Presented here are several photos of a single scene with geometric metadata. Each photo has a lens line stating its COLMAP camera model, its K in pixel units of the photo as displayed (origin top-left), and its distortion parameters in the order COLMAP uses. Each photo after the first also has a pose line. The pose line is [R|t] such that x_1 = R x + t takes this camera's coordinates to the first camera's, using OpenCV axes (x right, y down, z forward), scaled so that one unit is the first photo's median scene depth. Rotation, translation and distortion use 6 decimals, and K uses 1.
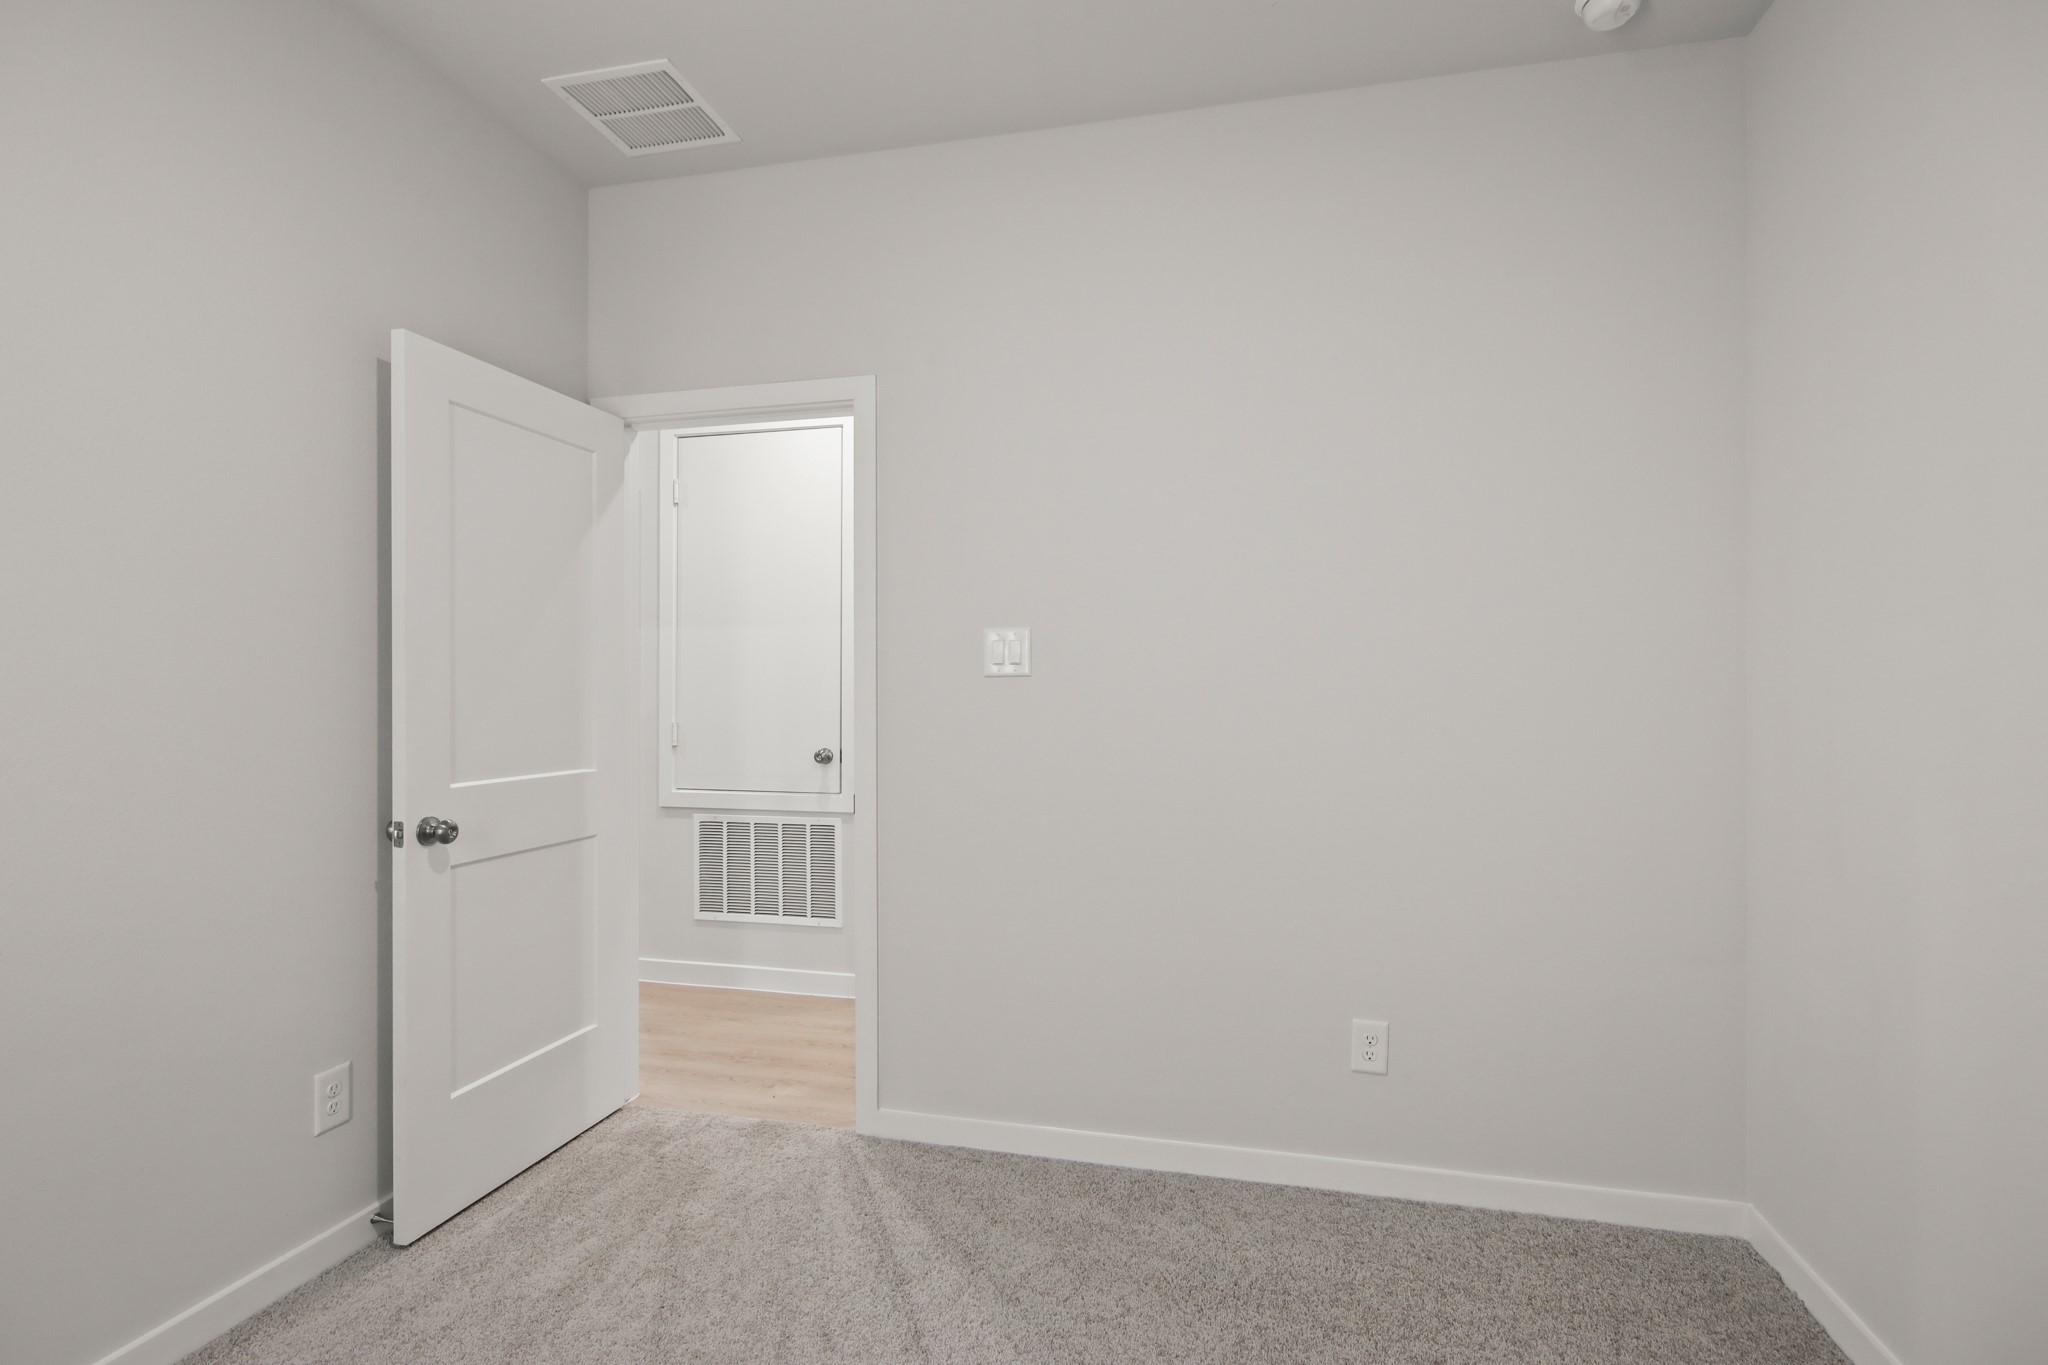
lens RADIAL K [[989.0, 0, 1025.7], [0, 989.0, 684.9], [0, 0, 1]] dist [0.002558, -0.000044]
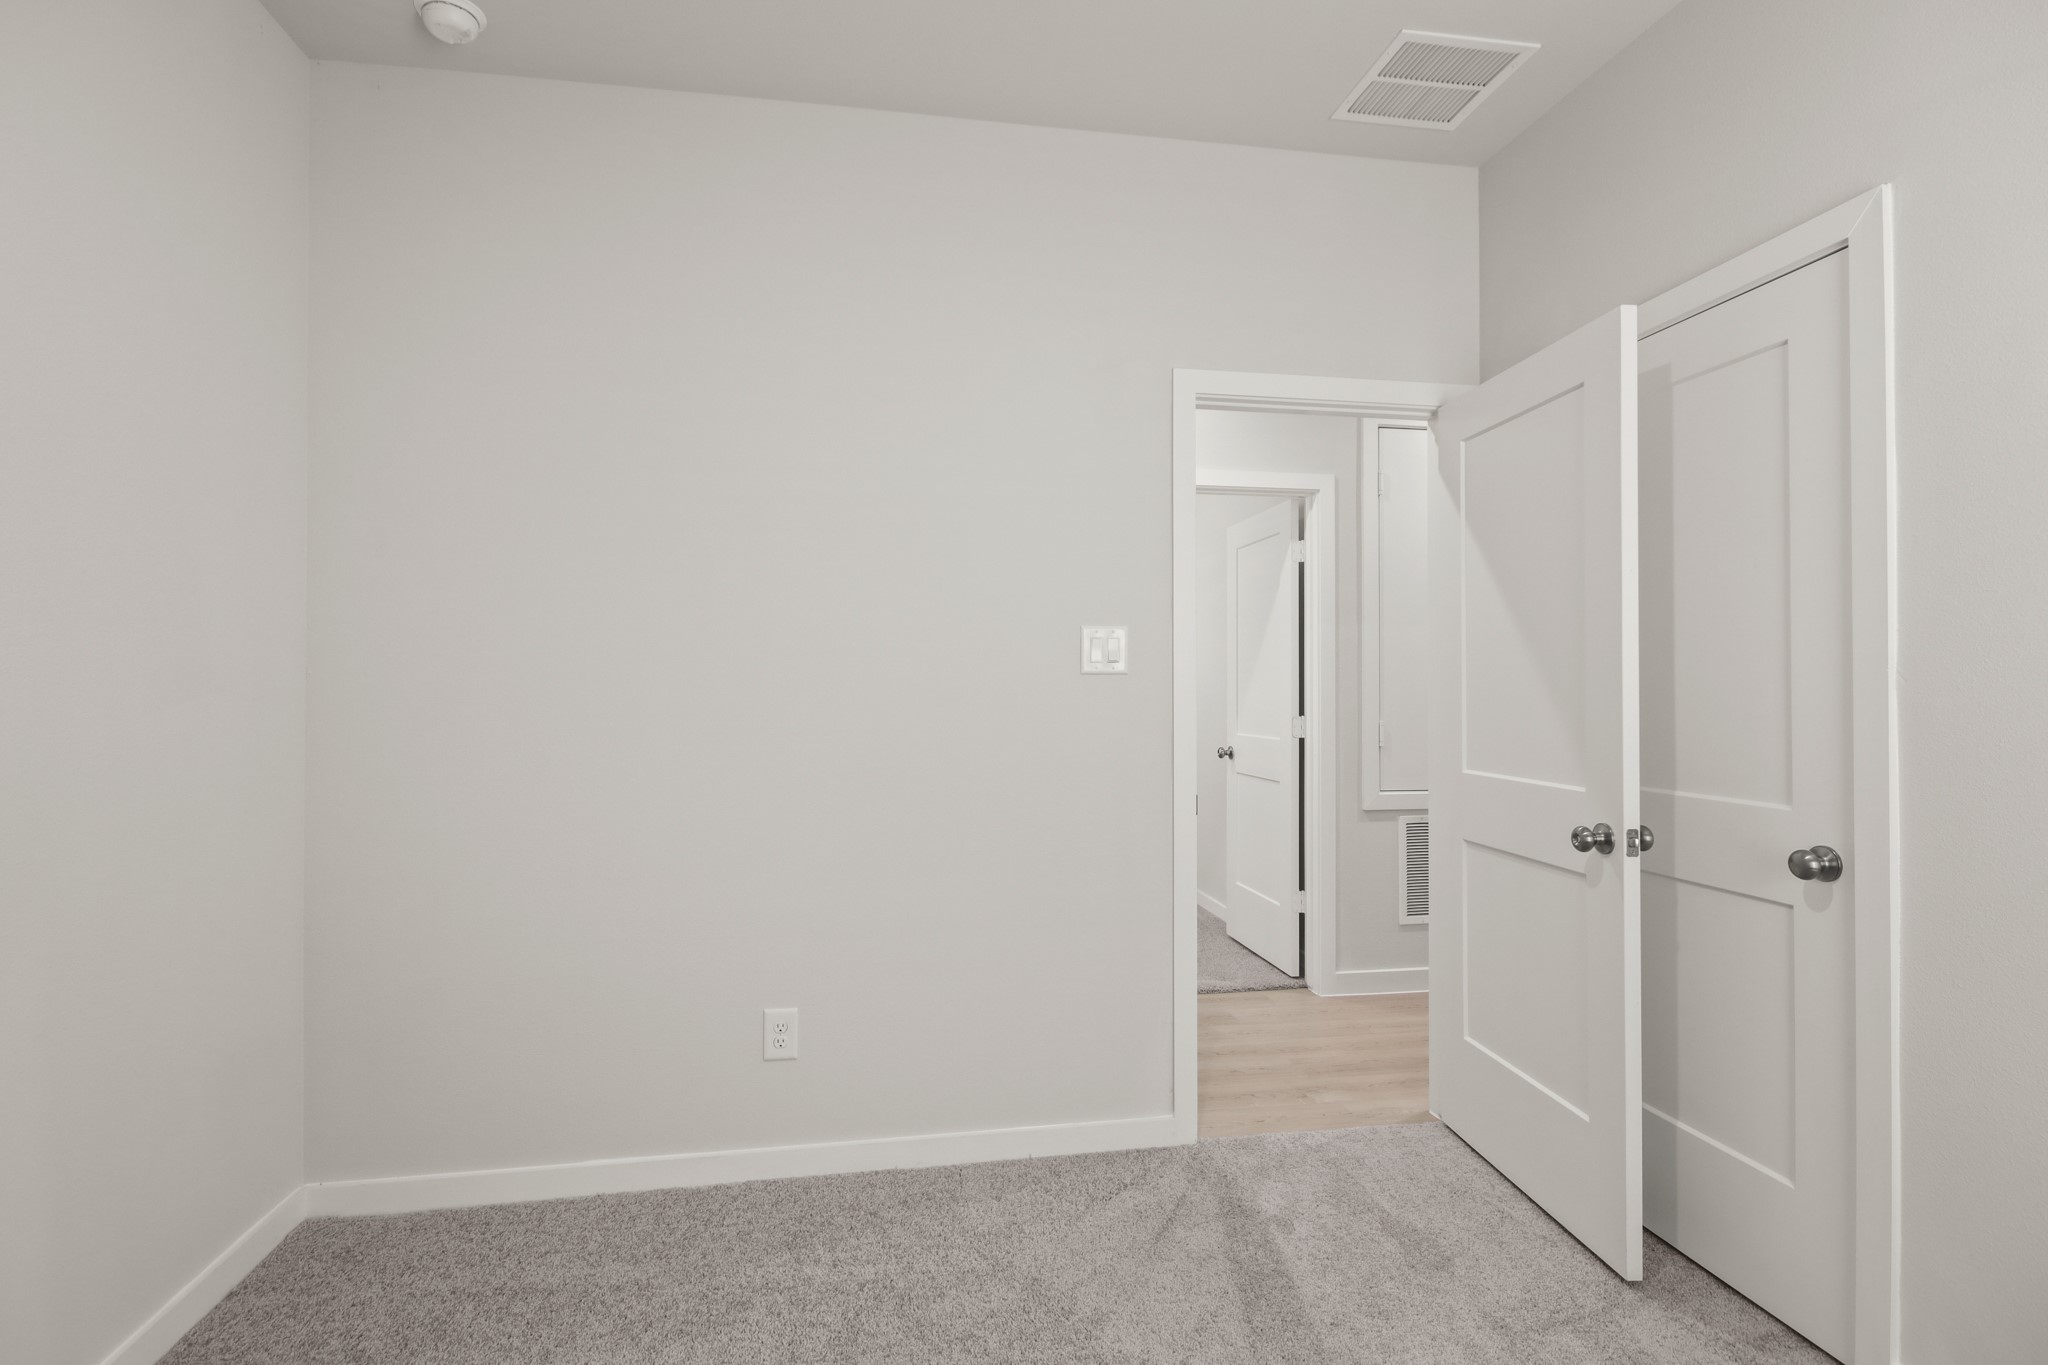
lens RADIAL K [[989.0, 0, 1025.3], [0, 989.0, 676.4], [0, 0, 1]] dist [0.002558, -0.000044]
pose [[0.923634, 0.000400, 0.383276, -0.137008], [0.001911, 0.999982, -0.005648, -0.000295], [-0.383271, 0.005949, 0.923617, 0.031577]]
